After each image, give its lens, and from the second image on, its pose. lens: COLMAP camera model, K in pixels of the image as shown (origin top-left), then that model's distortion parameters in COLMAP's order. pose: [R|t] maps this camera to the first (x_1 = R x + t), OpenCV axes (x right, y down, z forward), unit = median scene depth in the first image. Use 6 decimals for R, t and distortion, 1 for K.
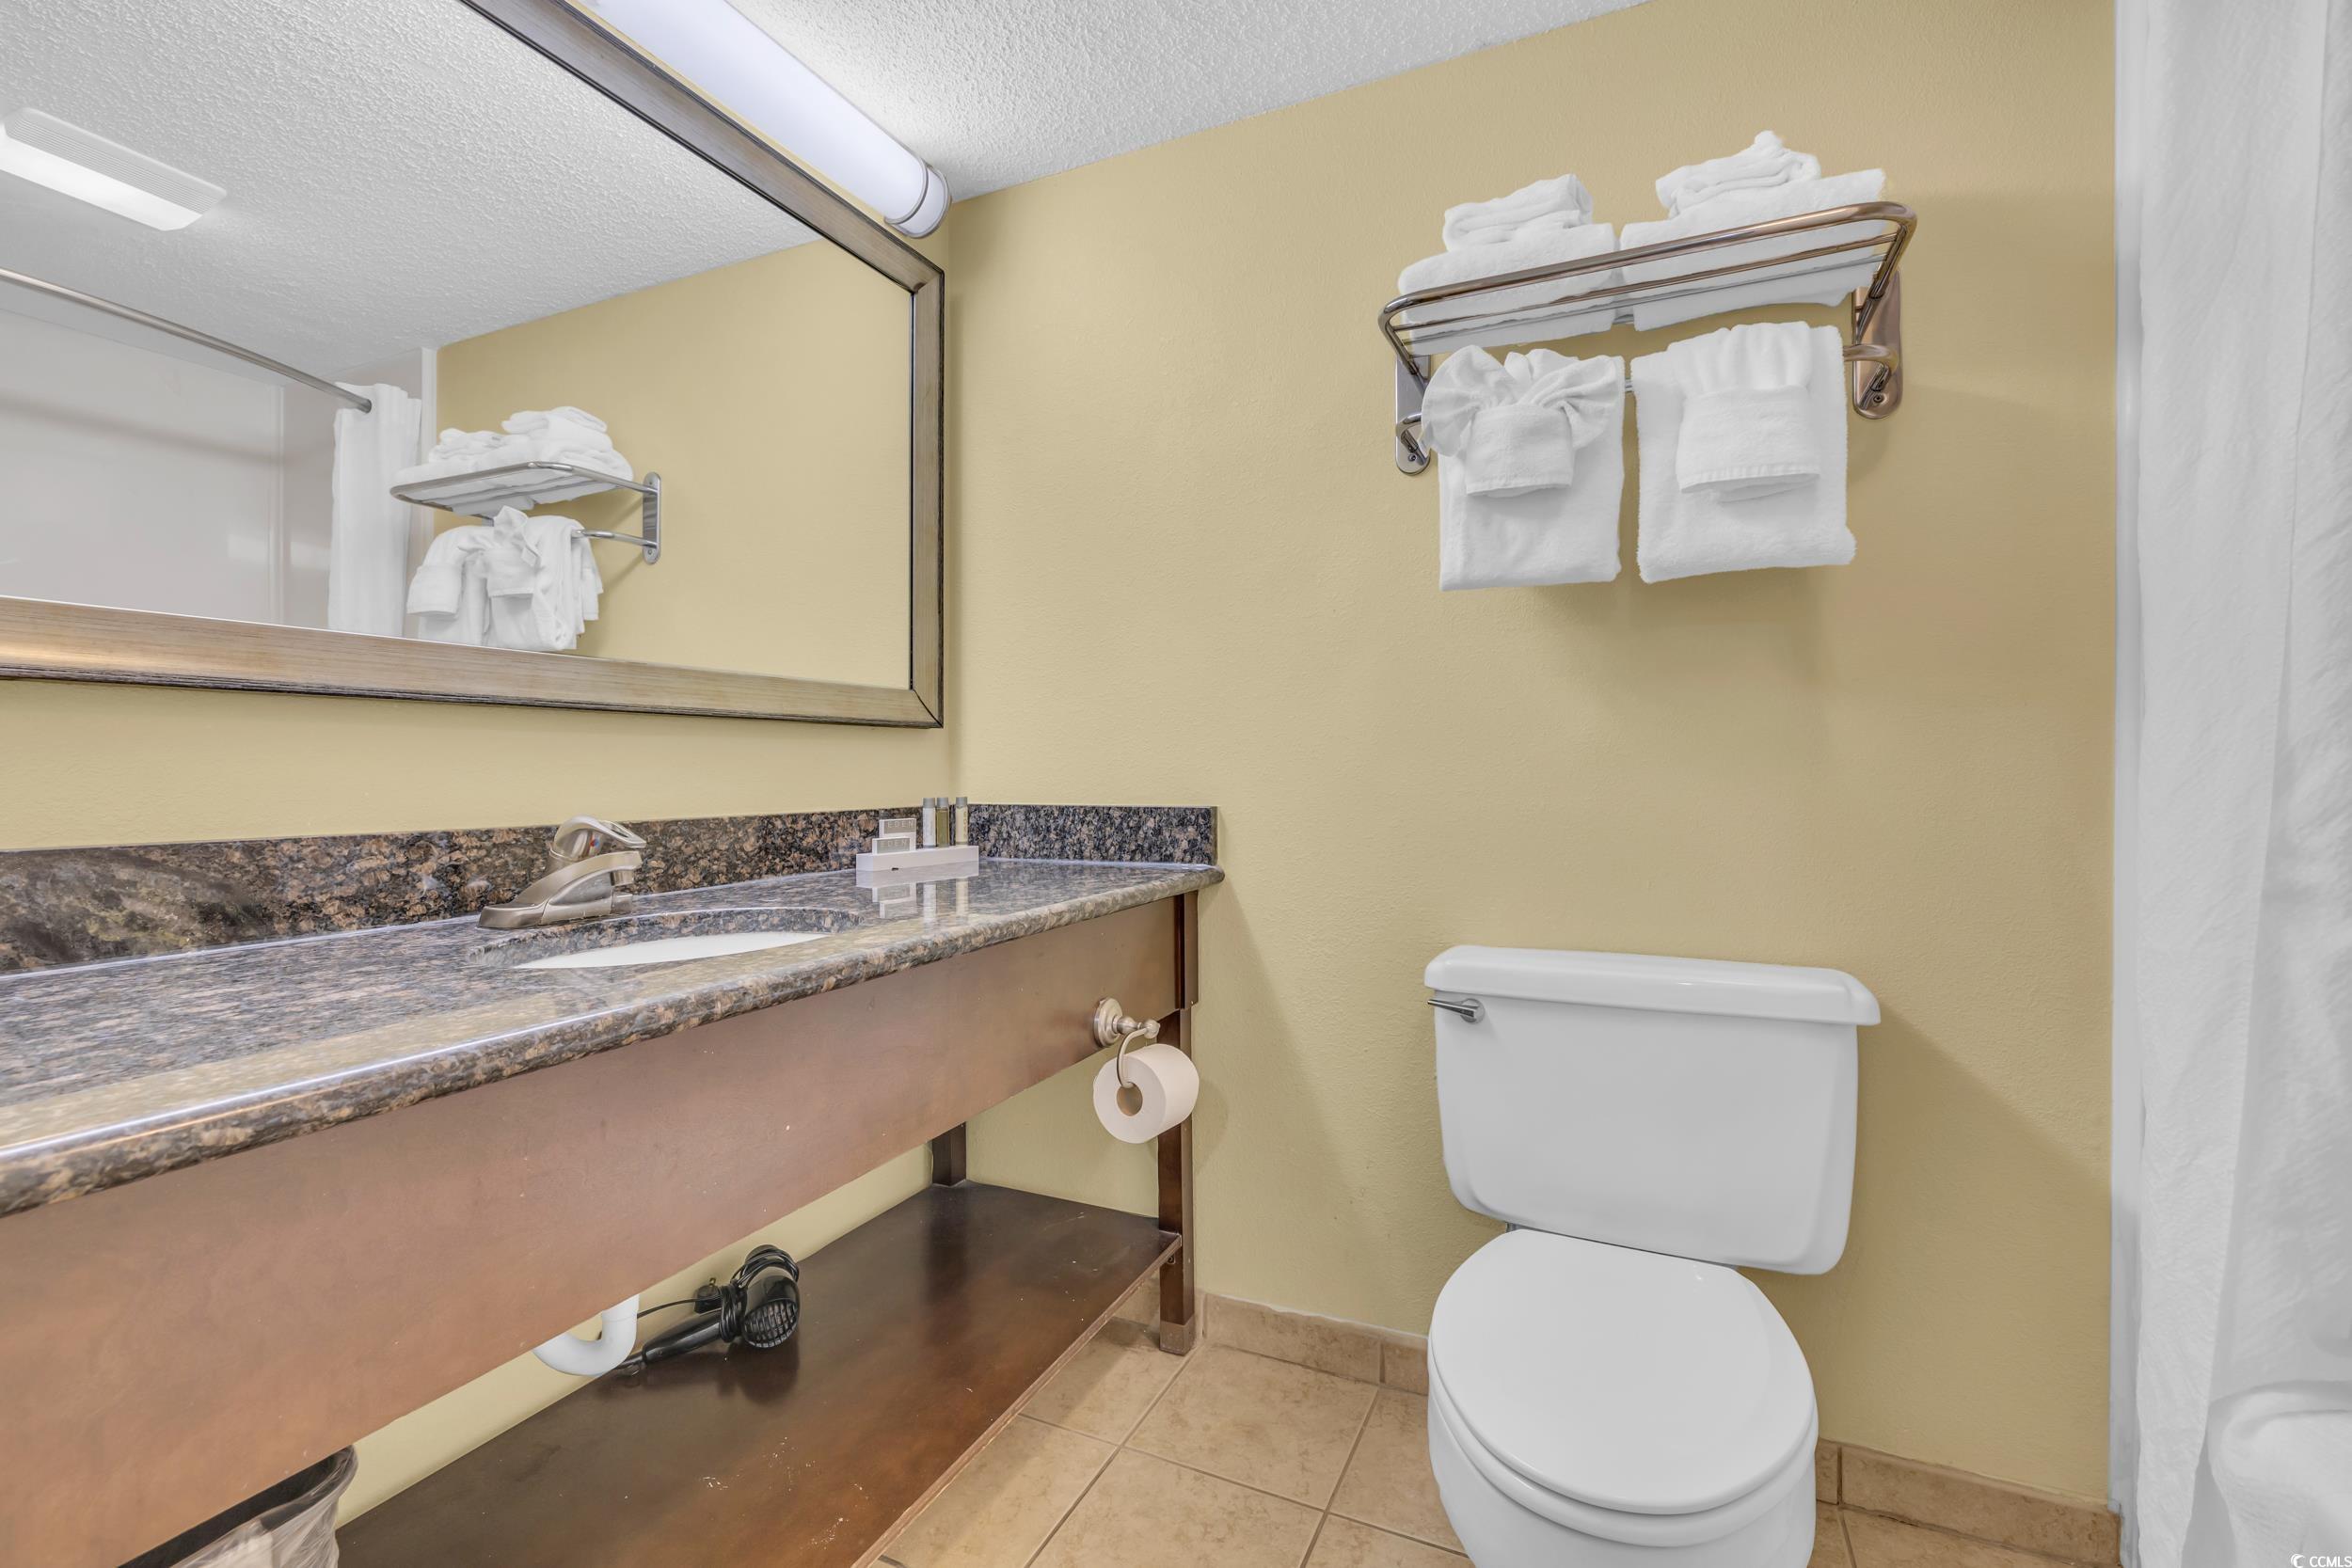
lens RADIAL K [[995.6, 0, 1176.1], [0, 995.6, 768.0], [0, 0, 1]] dist [-0.002509, 0.001256]
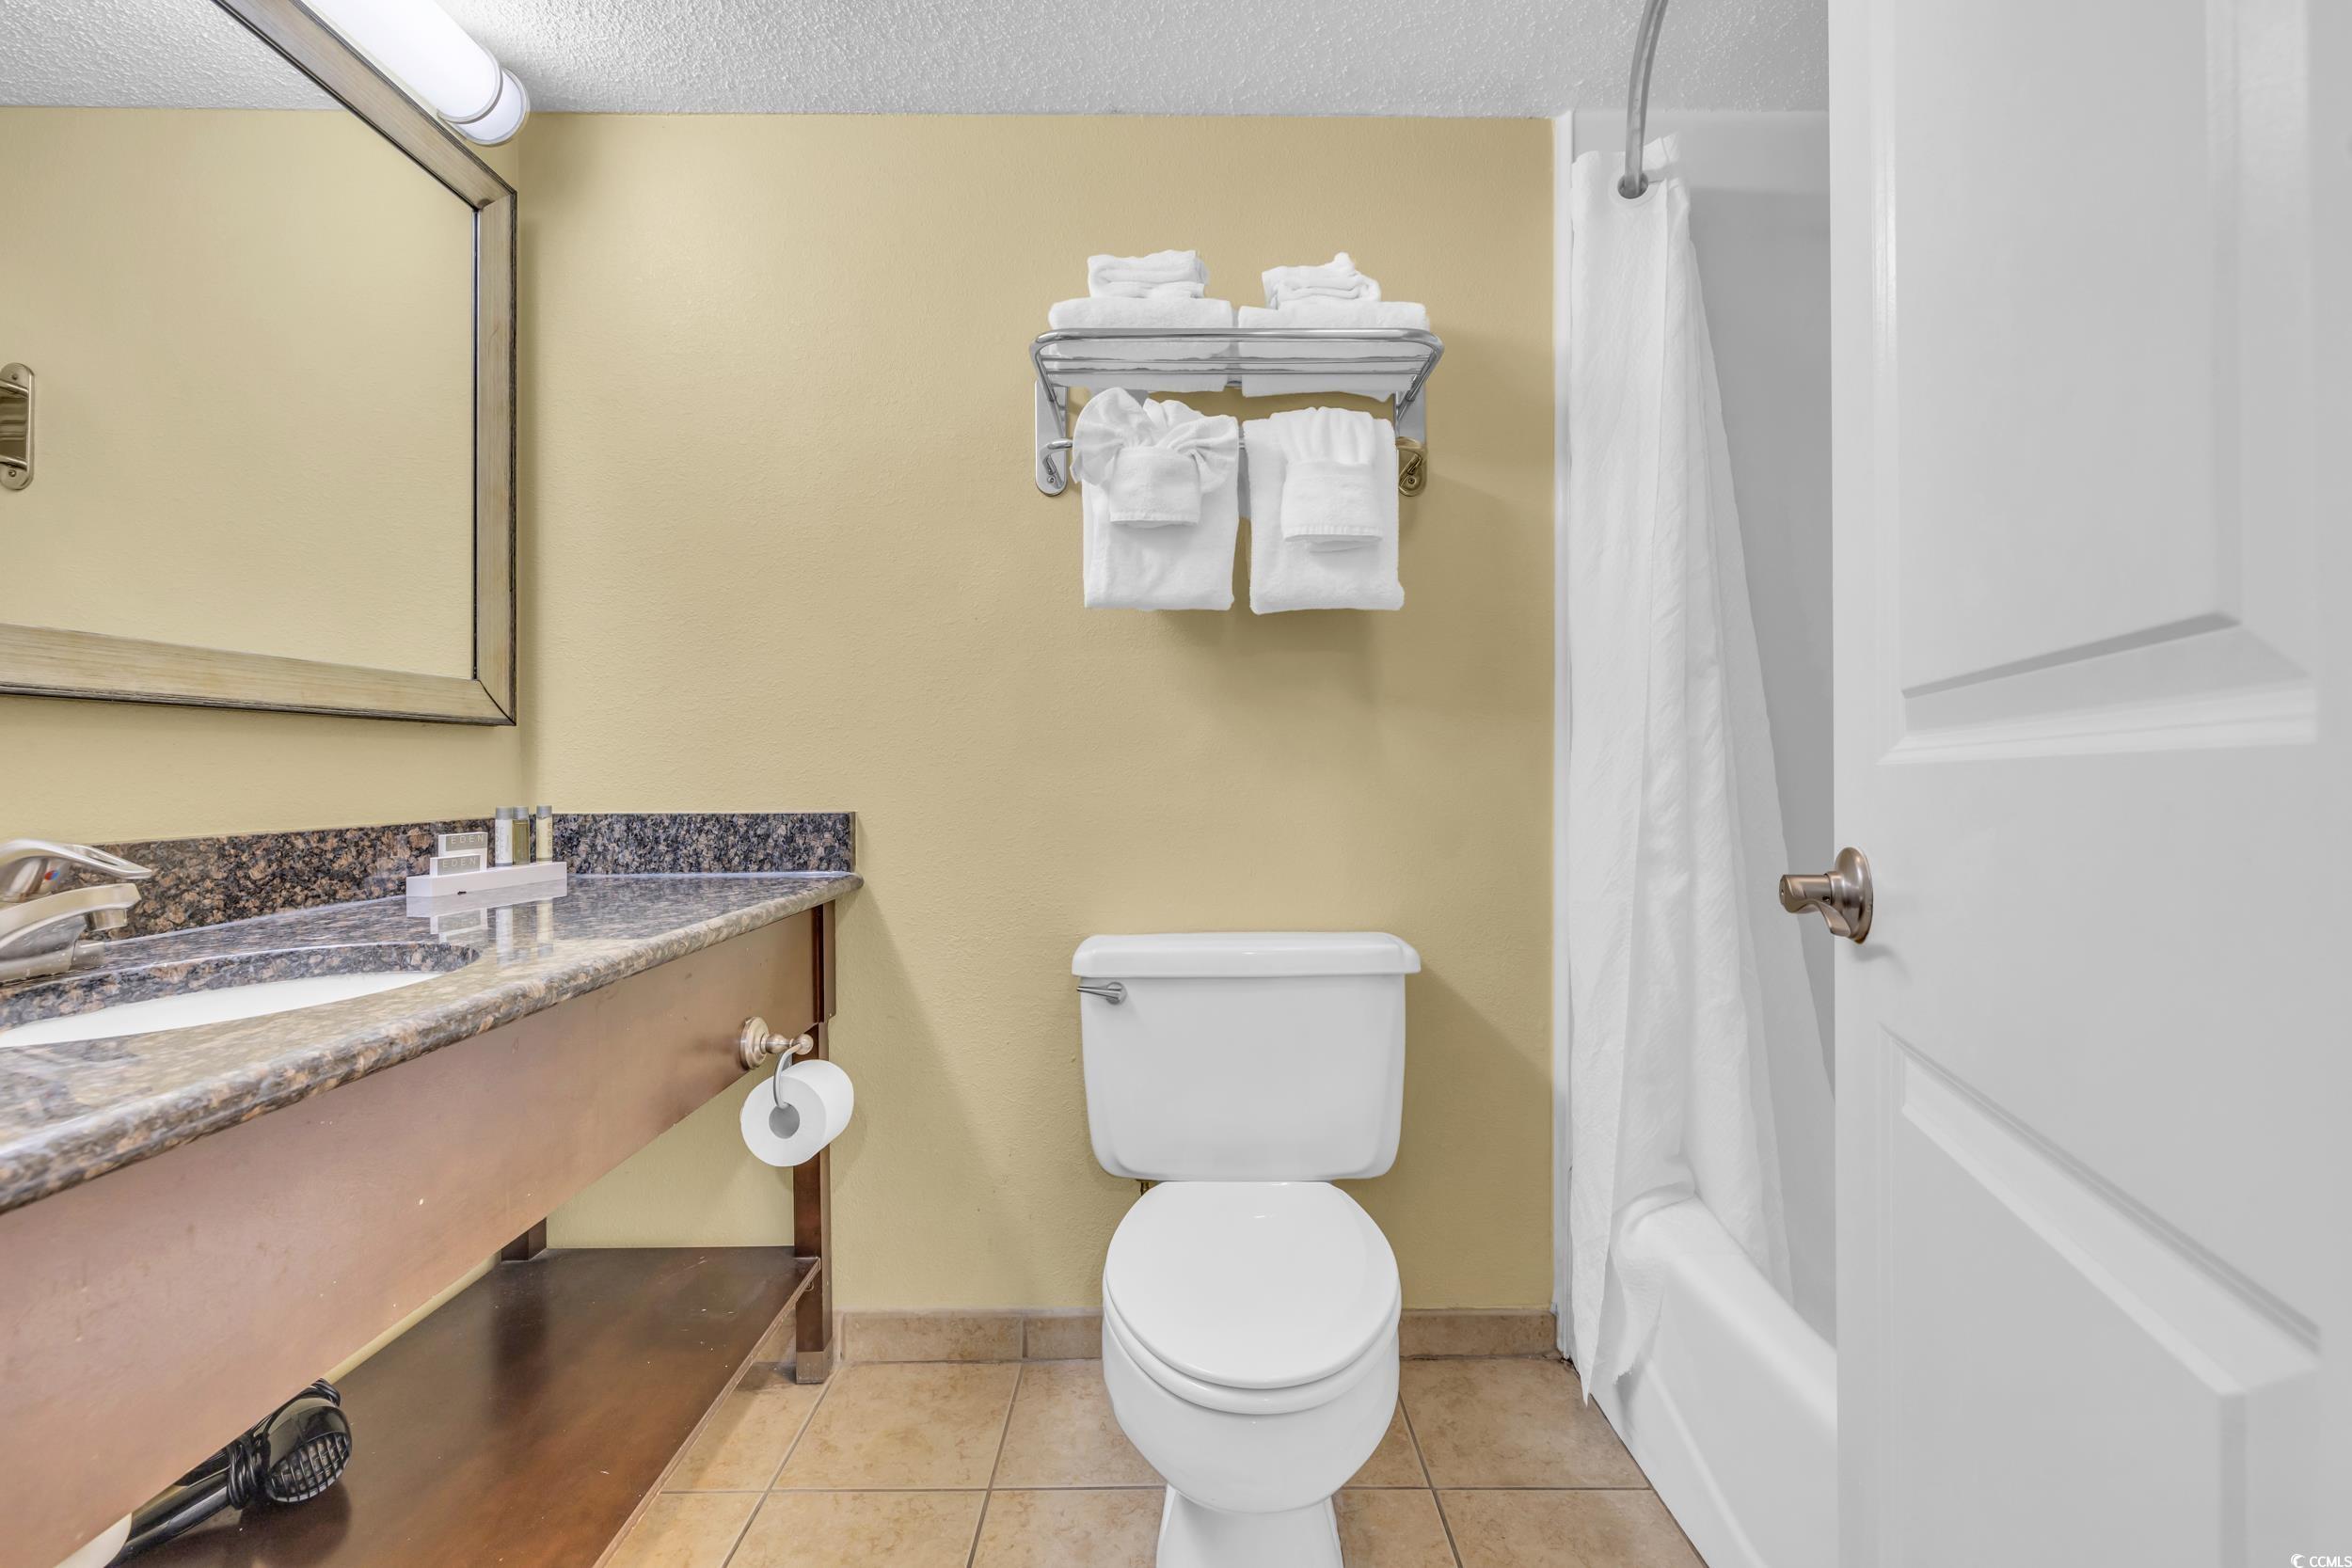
lens RADIAL K [[995.6, 0, 1180.5], [0, 995.6, 770.7], [0, 0, 1]] dist [-0.002509, 0.001256]
pose [[0.902732, -0.000698, 0.430204, -0.110444], [0.001025, 0.999999, -0.000528, -0.000732], [-0.430203, 0.000917, 0.902732, -0.021194]]
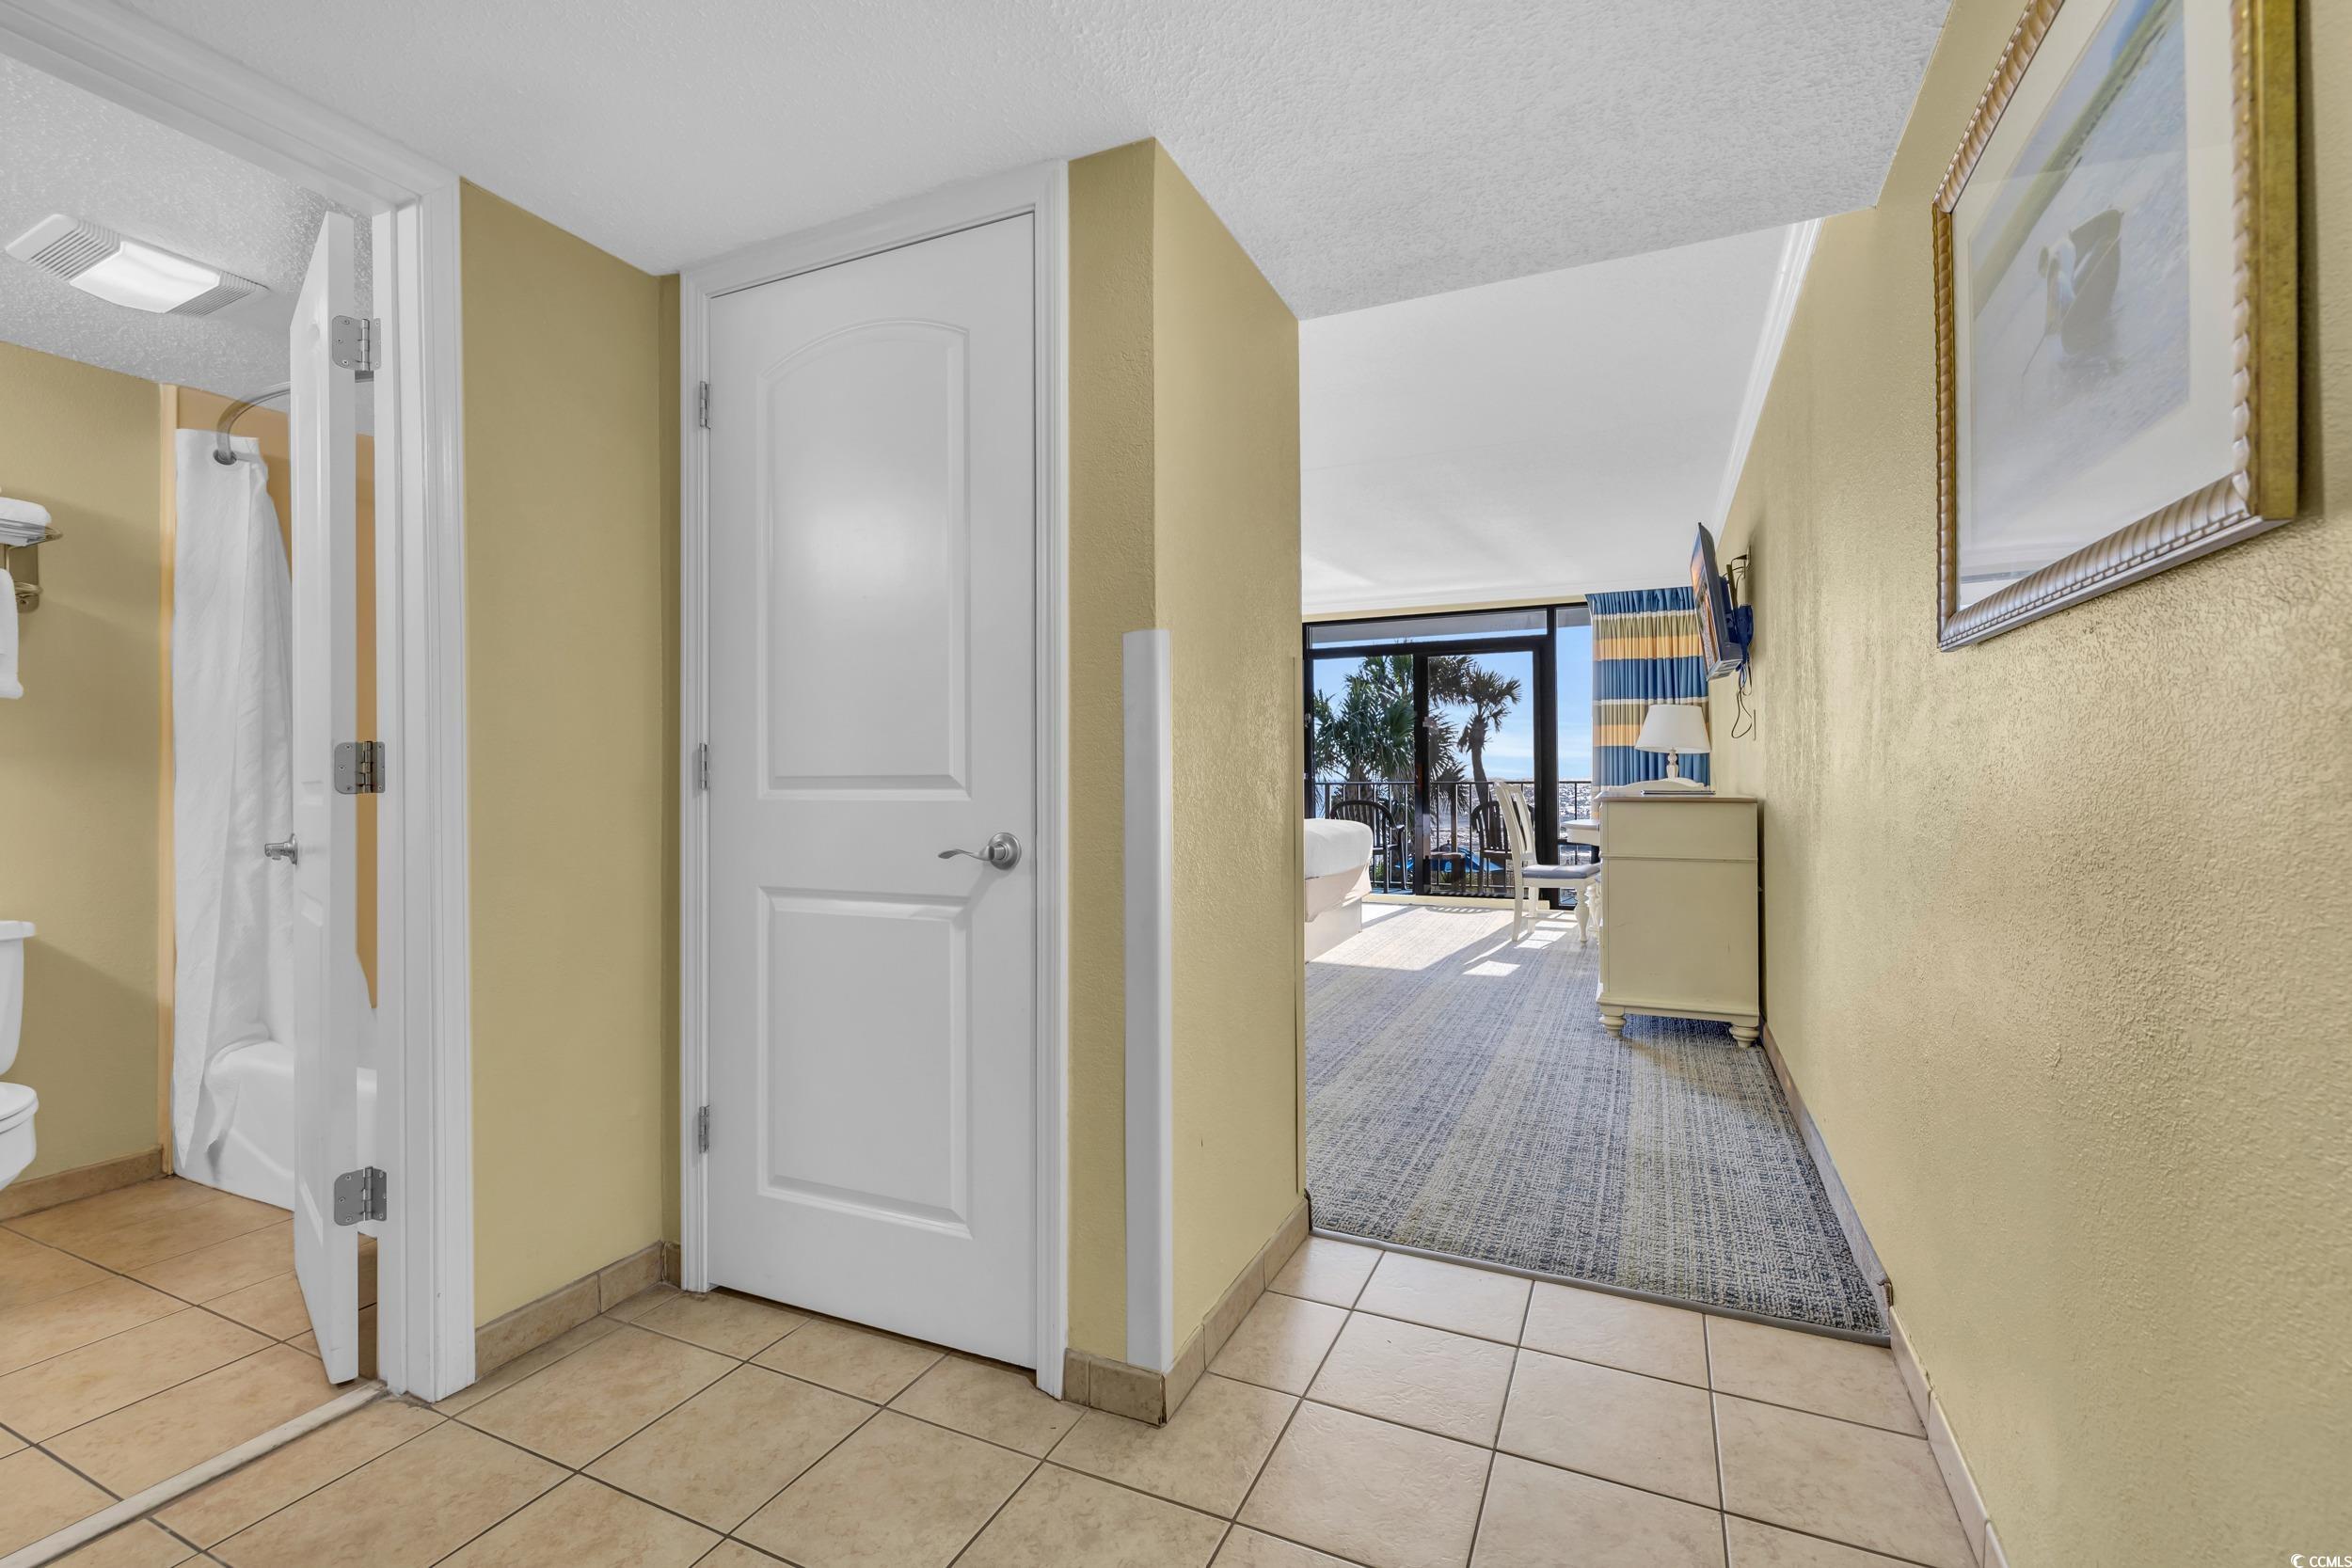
lens RADIAL K [[995.6, 0, 1228.5], [0, 995.6, 767.3], [0, 0, 1]] dist [-0.002509, 0.001256]
pose [[-0.046414, 0.004728, 0.998911, -1.264866], [0.005044, 0.999977, -0.004499, -0.052446], [-0.998910, 0.004830, -0.046436, -1.165877]]
